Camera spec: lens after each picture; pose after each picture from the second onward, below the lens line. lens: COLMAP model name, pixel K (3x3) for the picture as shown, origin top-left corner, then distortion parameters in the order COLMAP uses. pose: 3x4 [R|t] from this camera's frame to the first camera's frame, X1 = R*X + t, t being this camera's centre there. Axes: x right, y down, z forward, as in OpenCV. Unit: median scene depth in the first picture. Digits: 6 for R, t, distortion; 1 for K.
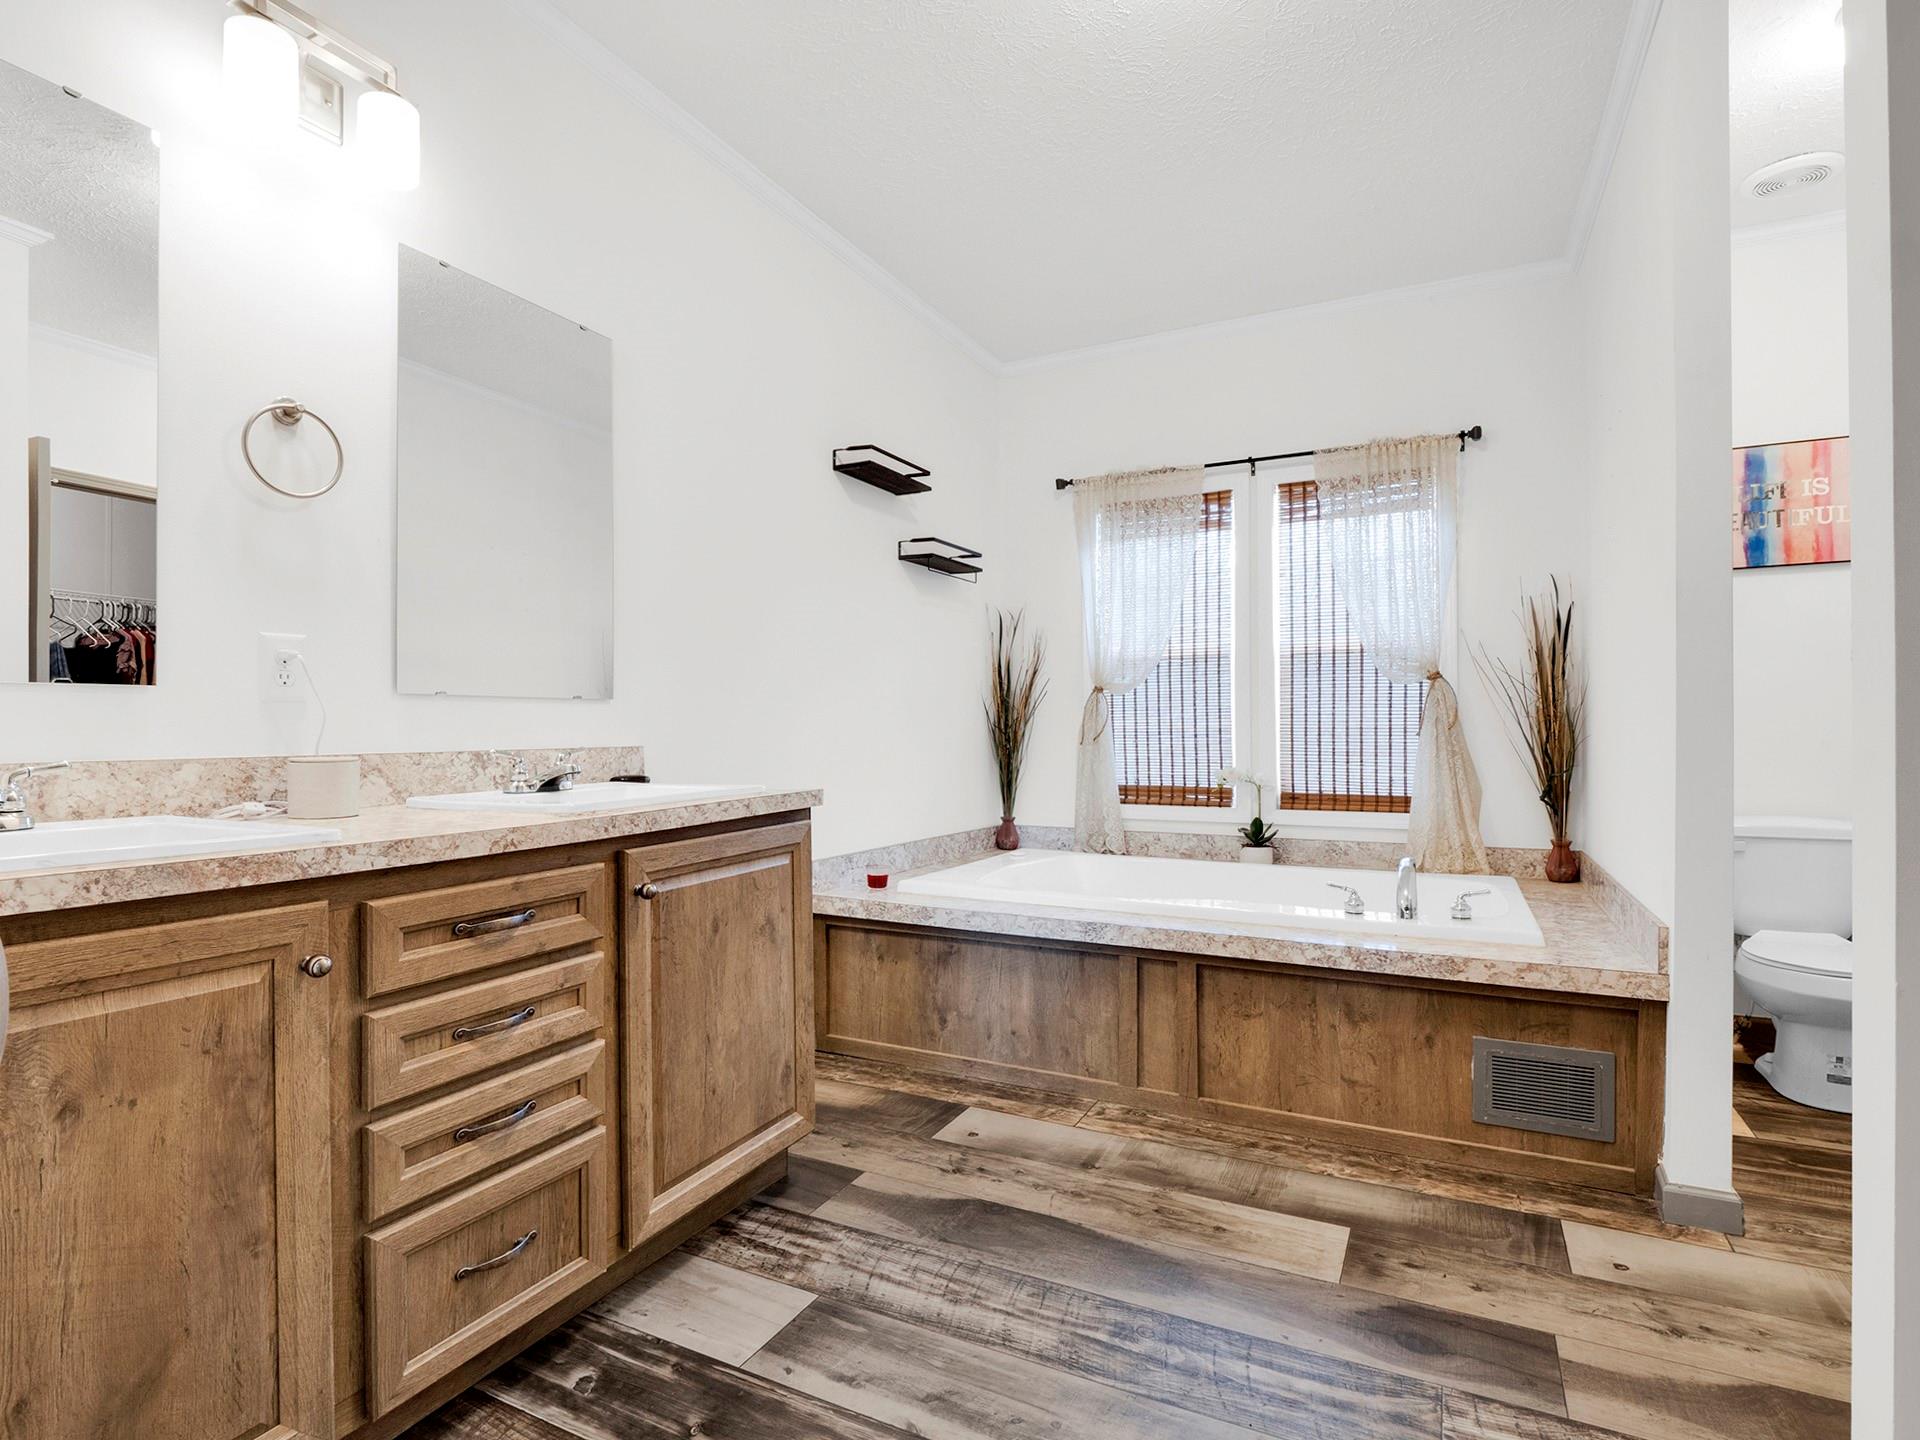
lens RADIAL K [[969.7, 0, 960.0], [0, 969.7, 720.0], [0, 0, 1]] dist [-0.000550, -0.013783]
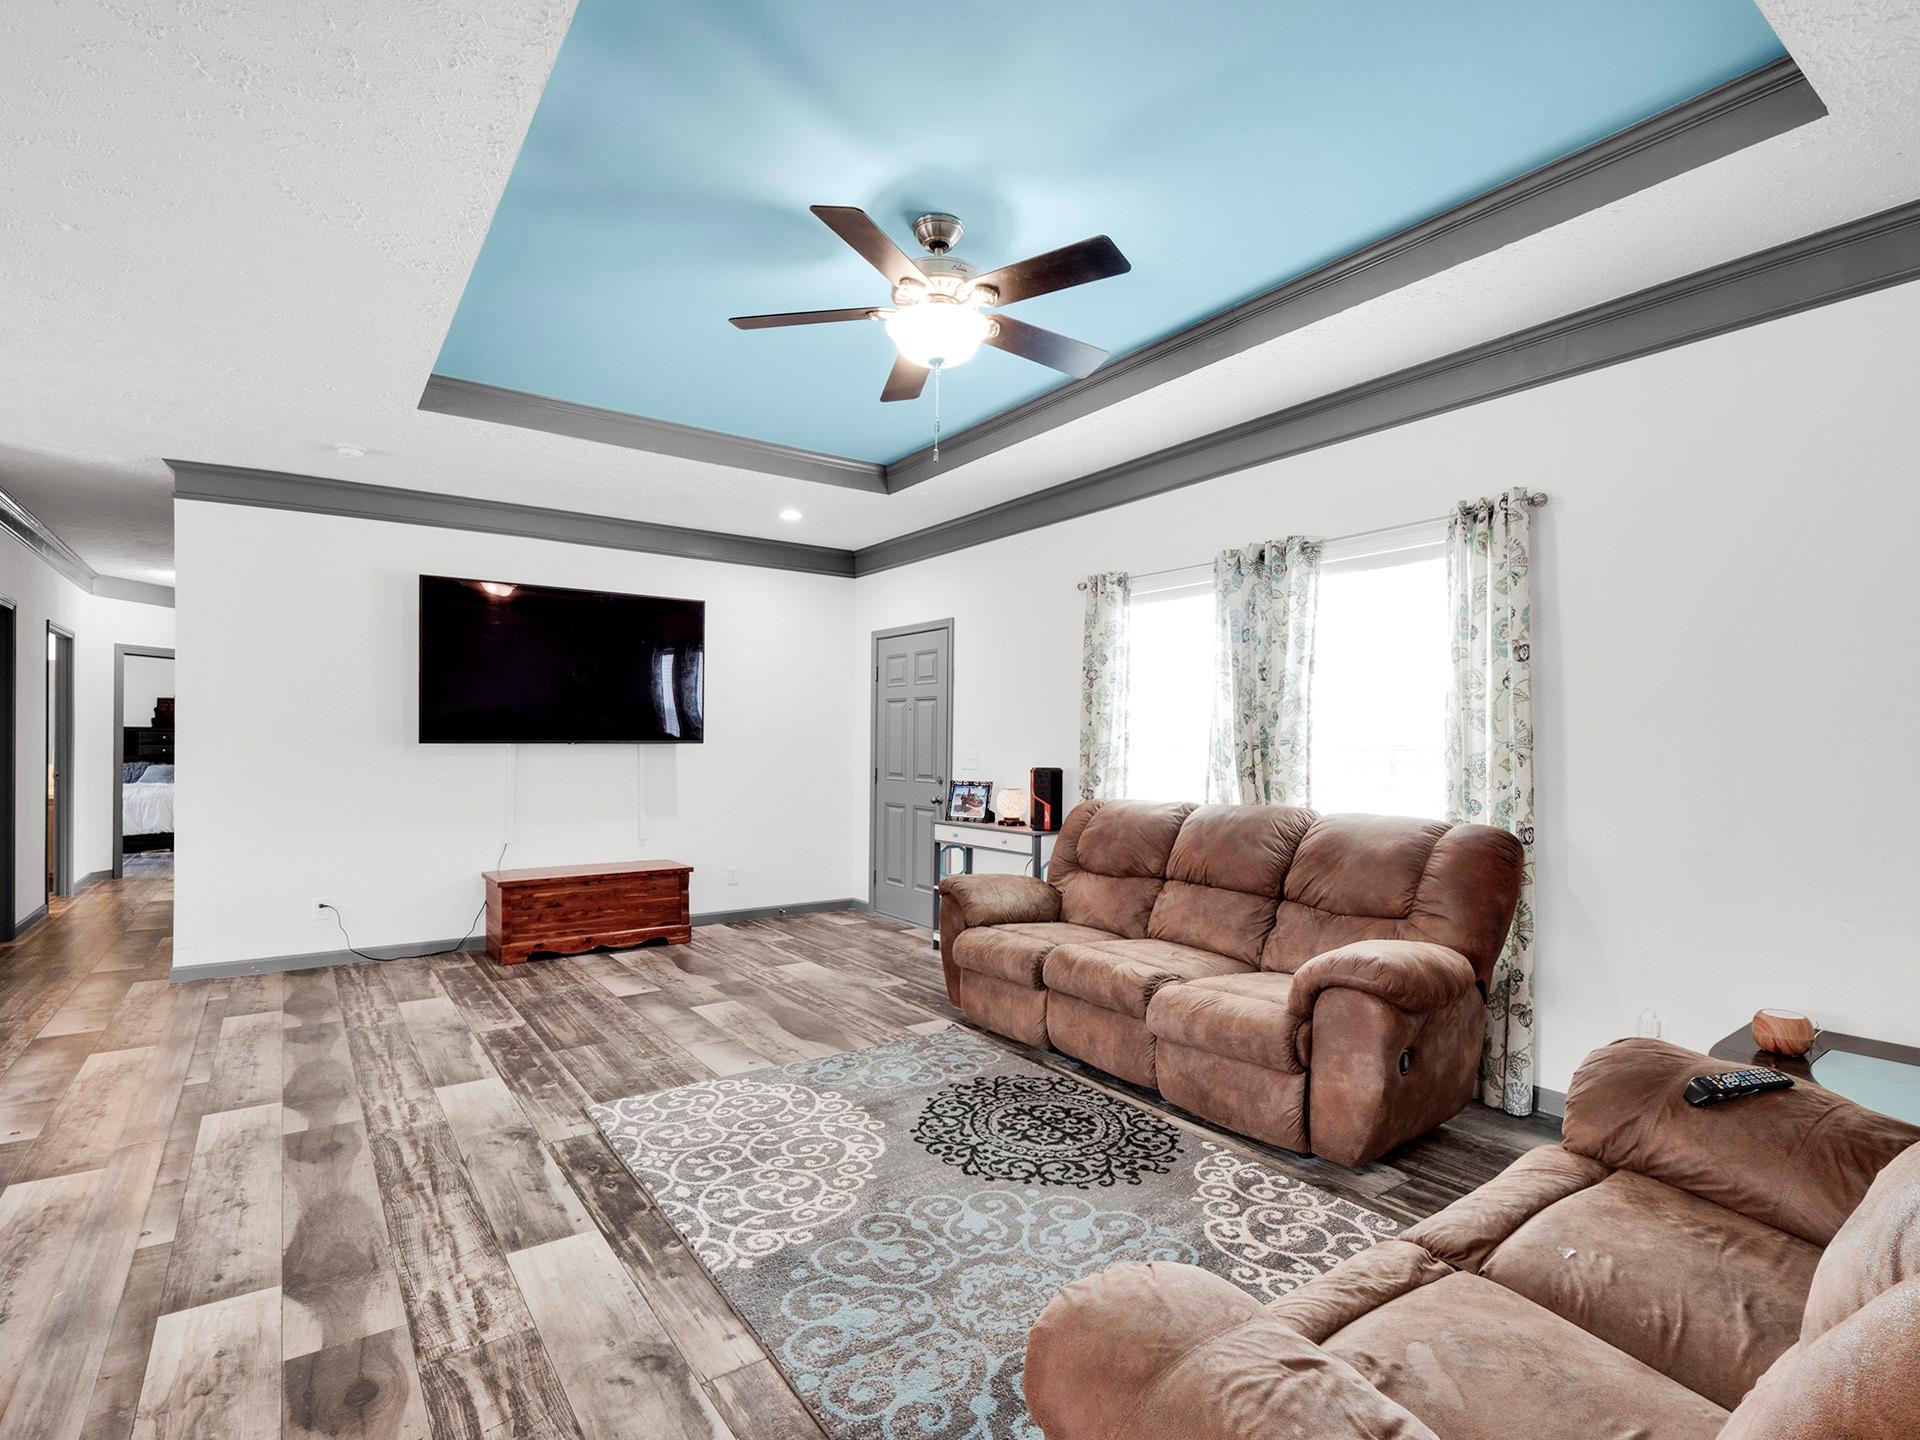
lens RADIAL K [[949.4, 0, 955.4], [0, 949.4, 747.7], [0, 0, 1]] dist [-0.010491, 0.000905]
pose [[-0.885176, -0.011307, 0.465119, -1.389291], [-0.013086, 0.999914, -0.000596, -0.126417], [-0.465072, -0.006614, -0.885248, 3.098164]]
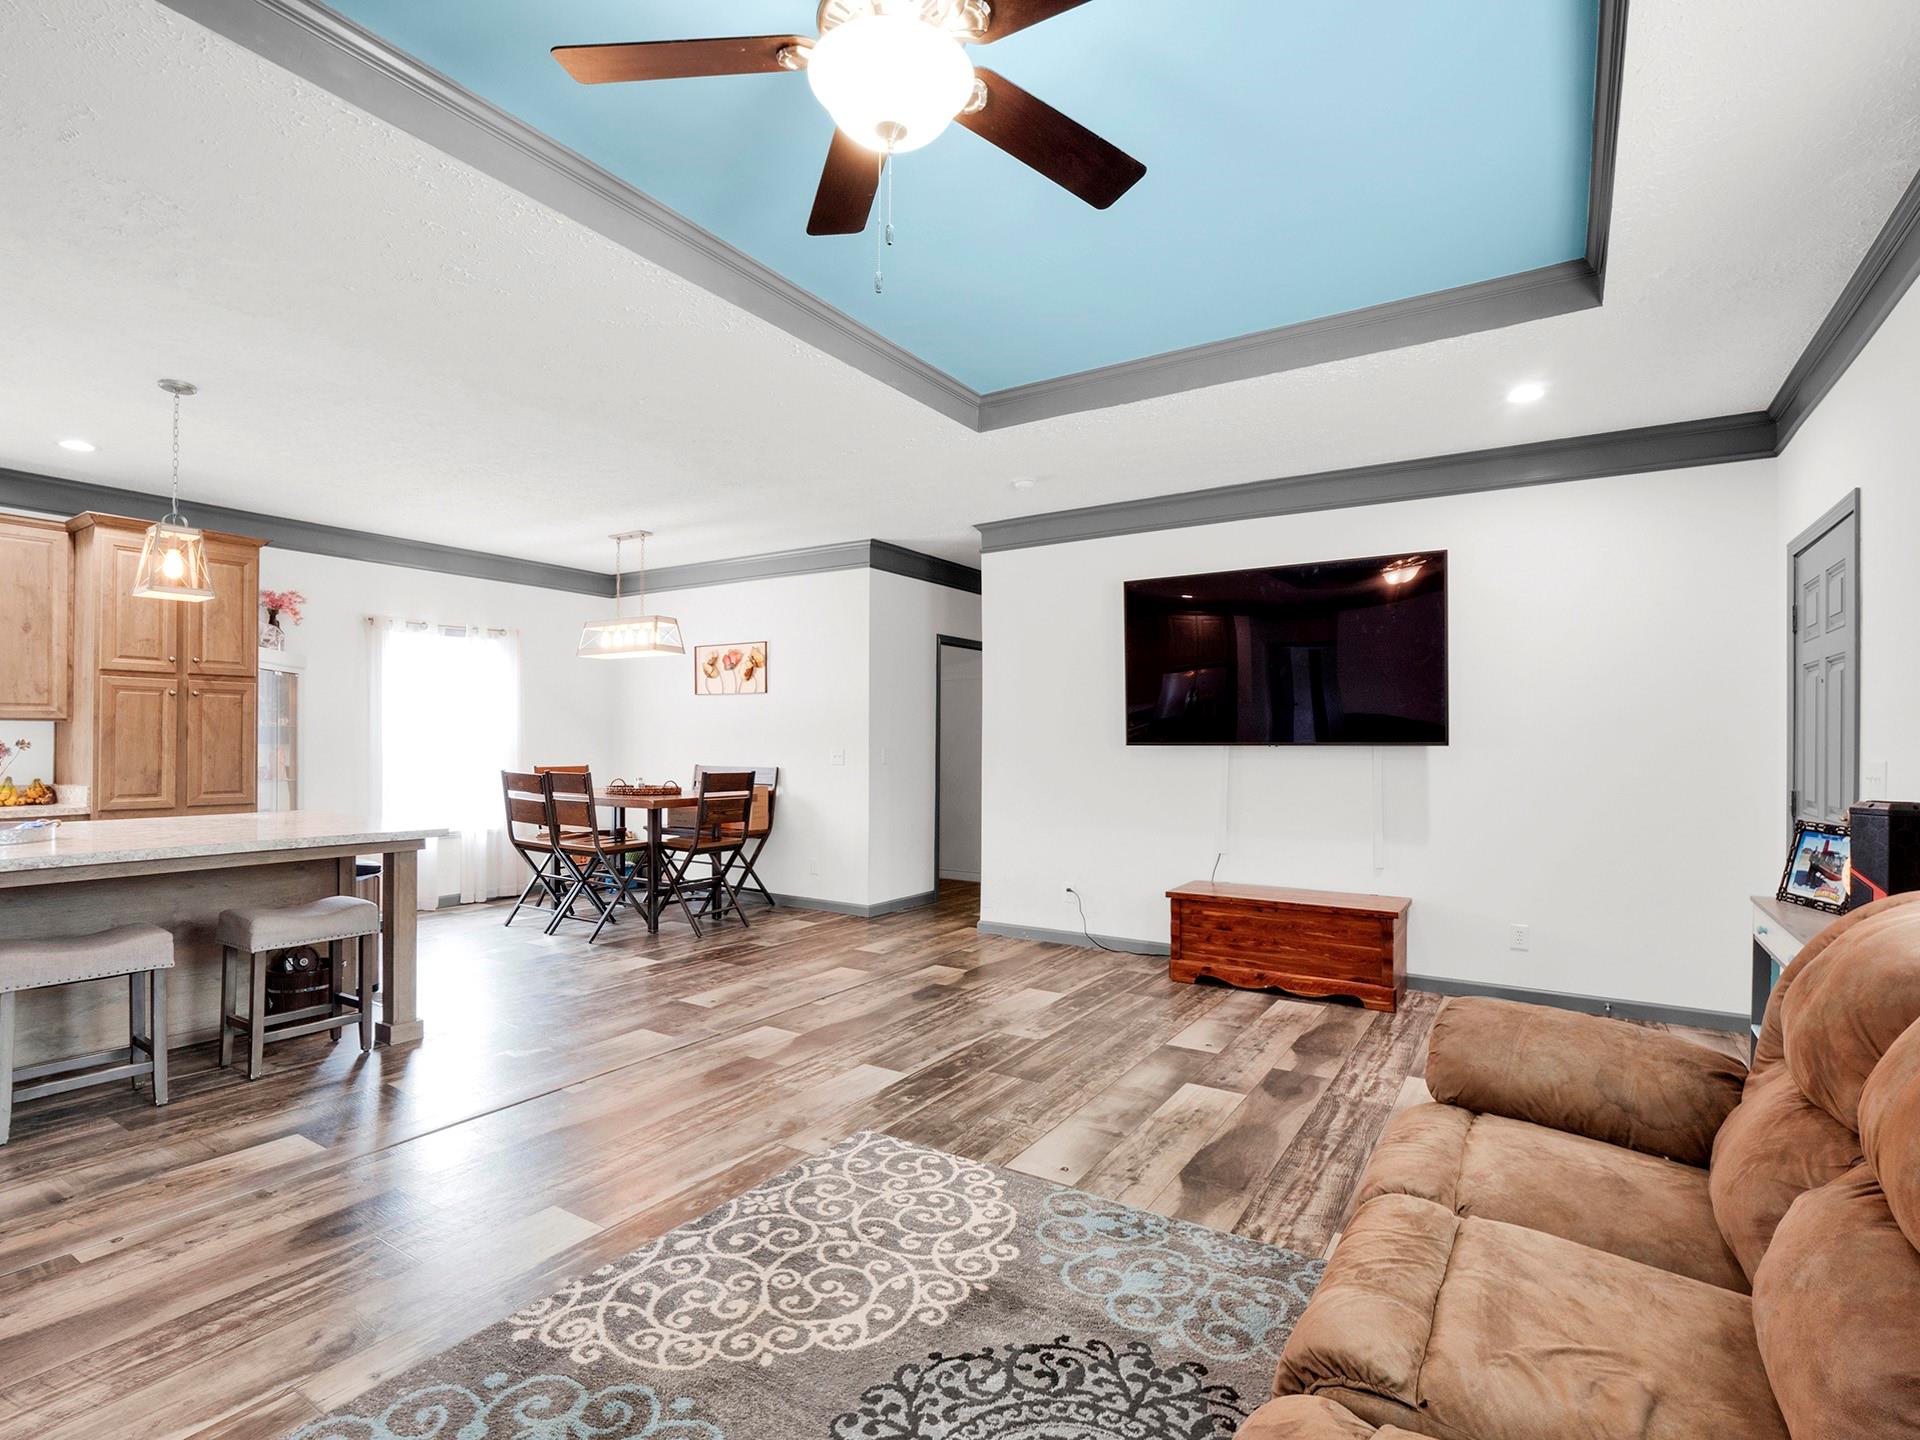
lens RADIAL K [[944.7, 0, 950.3], [0, 944.7, 735.4], [0, 0, 1]] dist [-0.001038, -0.013439]
pose [[0.111806, 0.002478, 0.993727, -1.607273], [-0.012521, 0.999921, -0.001085, -0.140160], [-0.993651, -0.012322, 0.111828, 1.417958]]
